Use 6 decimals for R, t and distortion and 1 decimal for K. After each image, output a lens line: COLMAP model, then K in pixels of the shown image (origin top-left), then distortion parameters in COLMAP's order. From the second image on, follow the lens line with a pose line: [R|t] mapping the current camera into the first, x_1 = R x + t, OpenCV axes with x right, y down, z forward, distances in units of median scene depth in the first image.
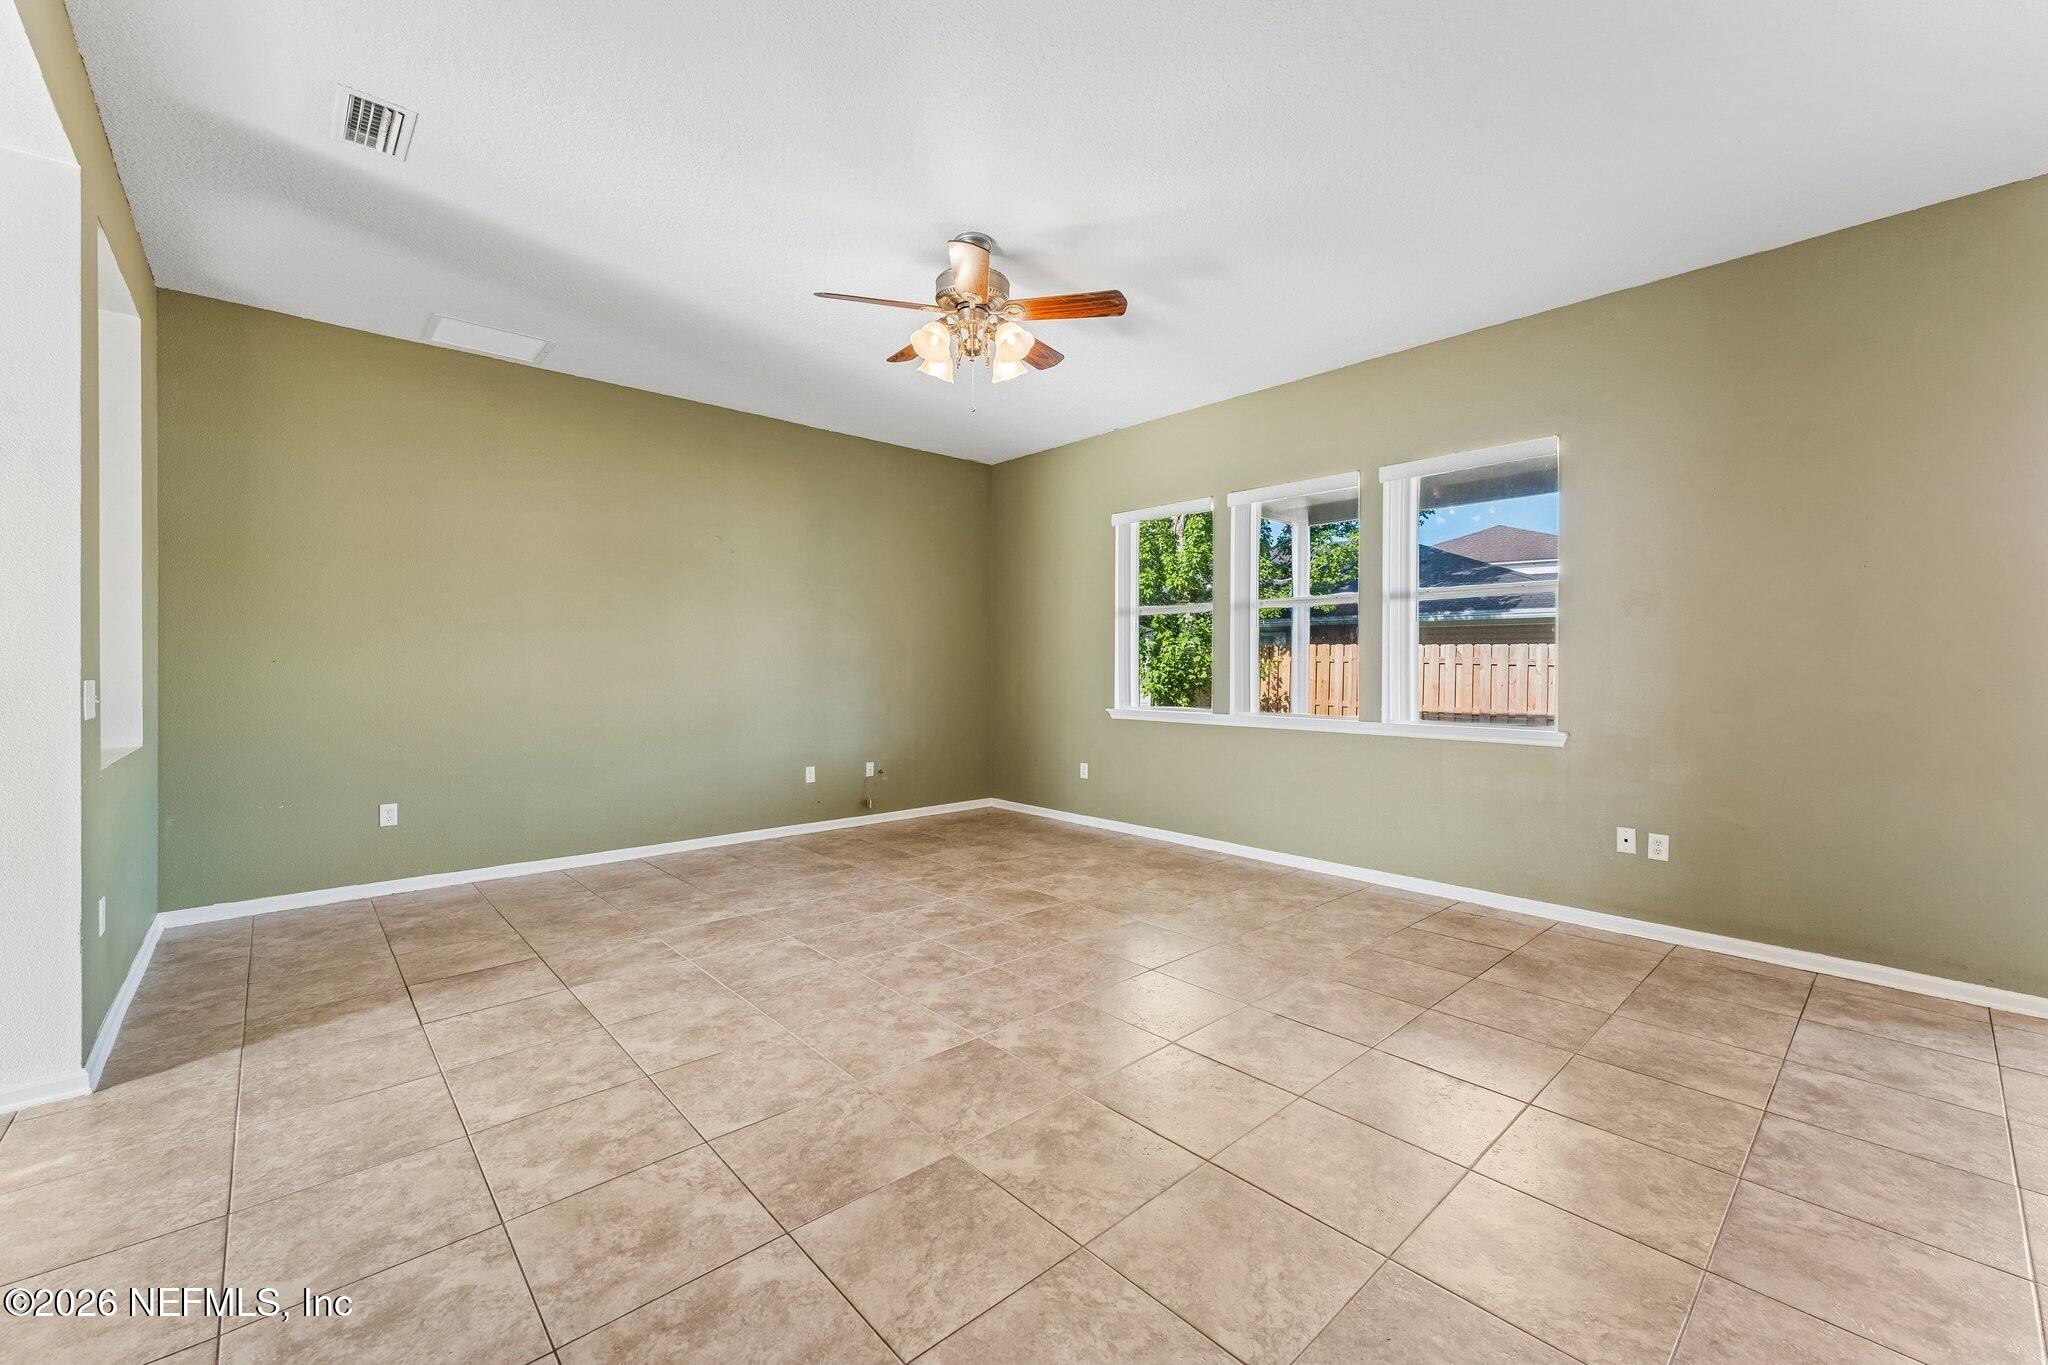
lens RADIAL K [[819.5, 0, 1021.6], [0, 819.5, 673.3], [0, 0, 1]] dist [-0.002001, -0.000239]
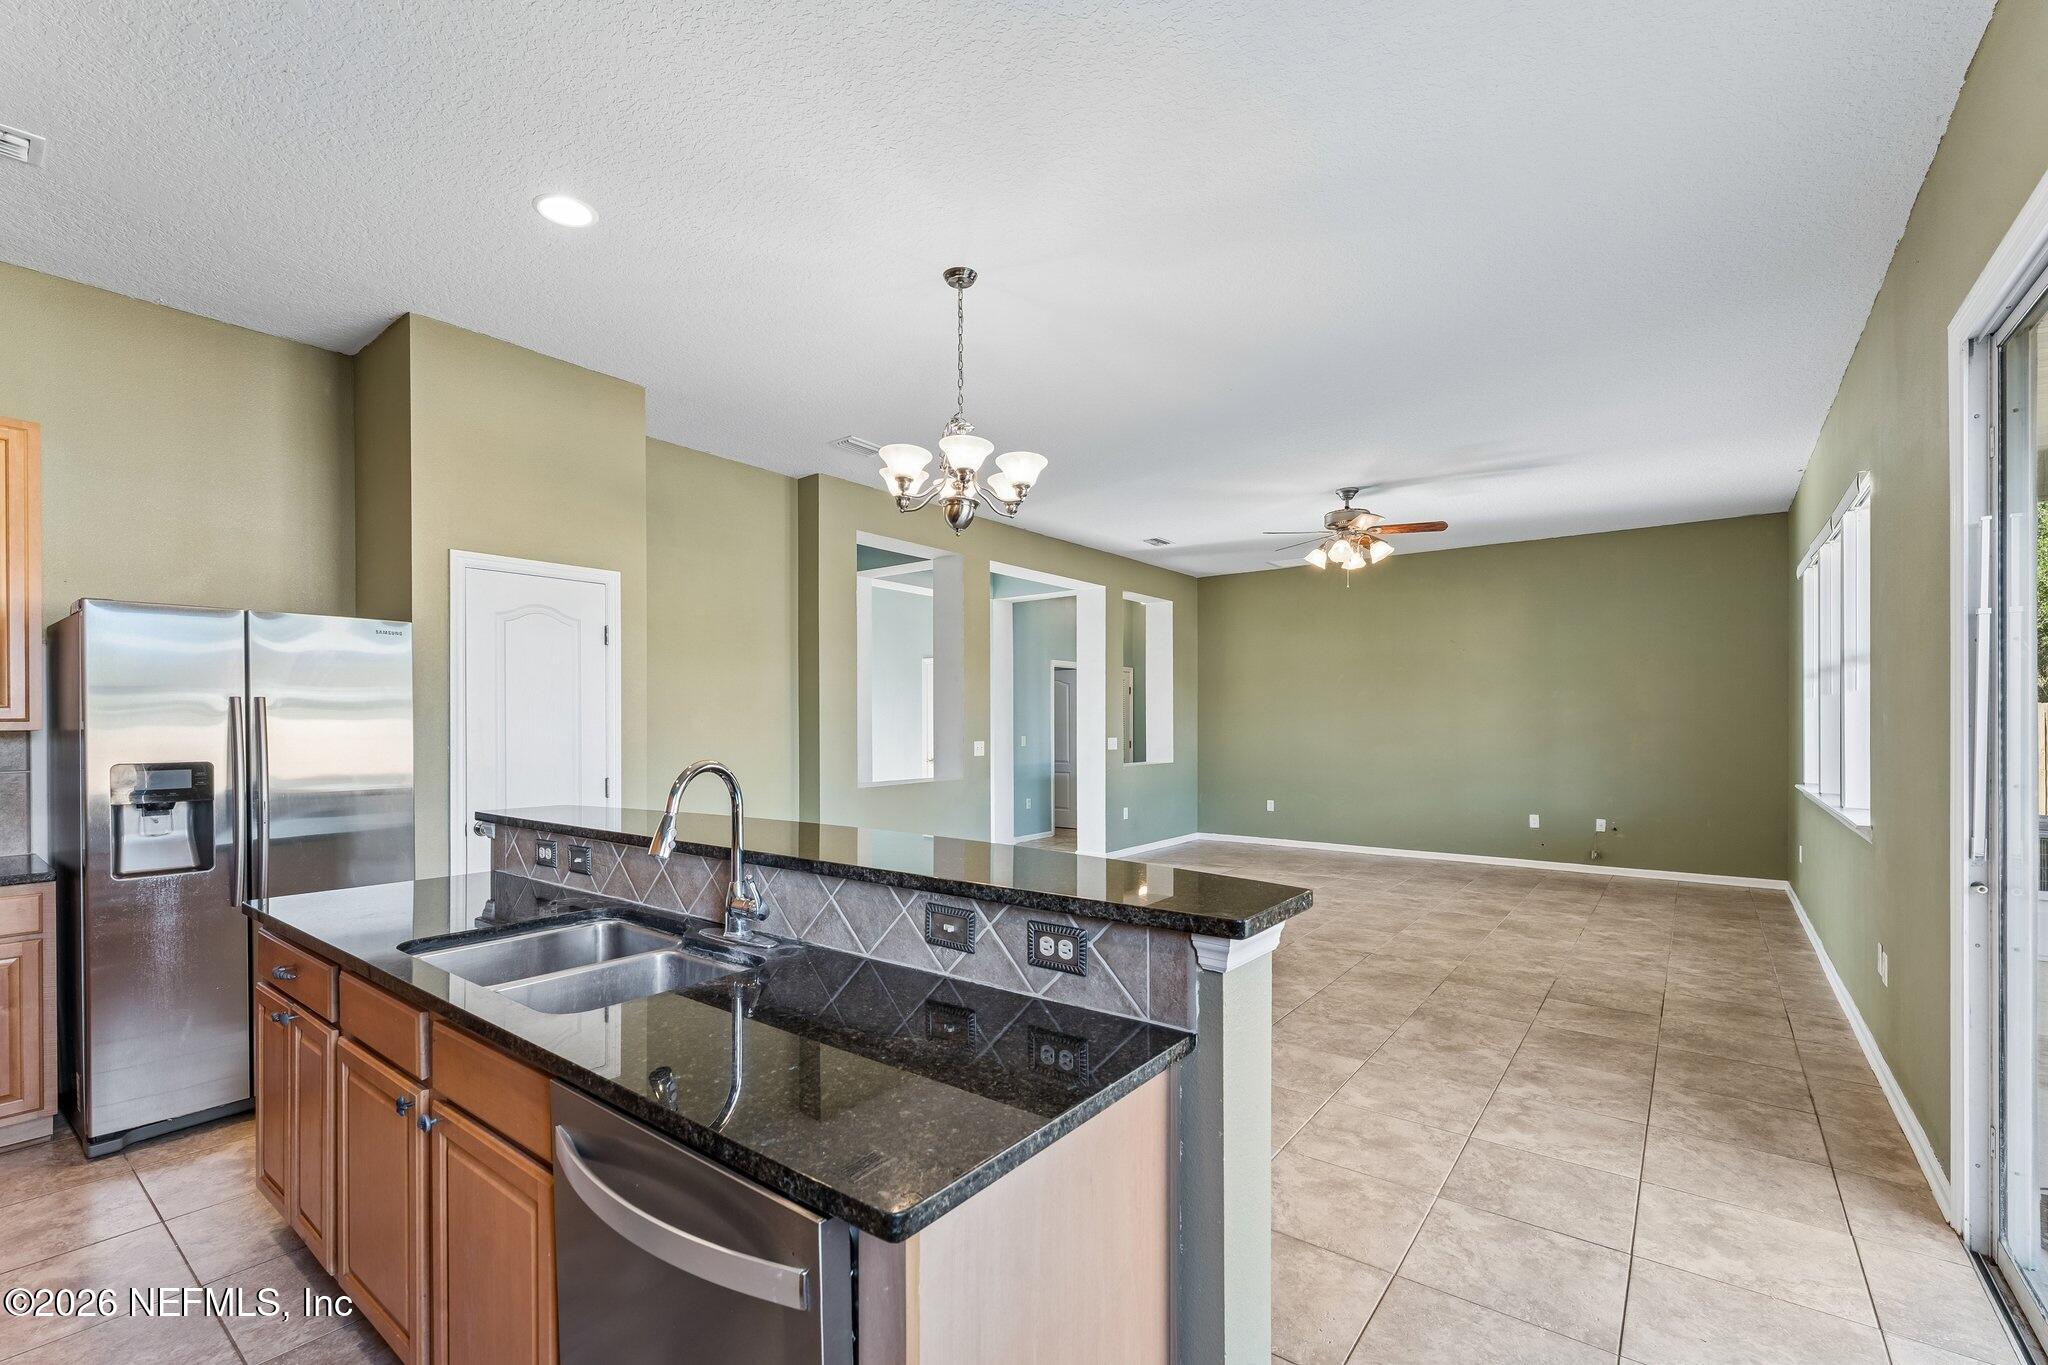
lens RADIAL K [[884.5, 0, 1007.3], [0, 884.5, 724.3], [0, 0, 1]] dist [-0.000110, -0.000019]
pose [[0.174149, 0.000482, -0.984719, 1.532708], [-0.007120, 0.999974, -0.000770, -0.024849], [0.984694, 0.007145, 0.174148, -0.017805]]
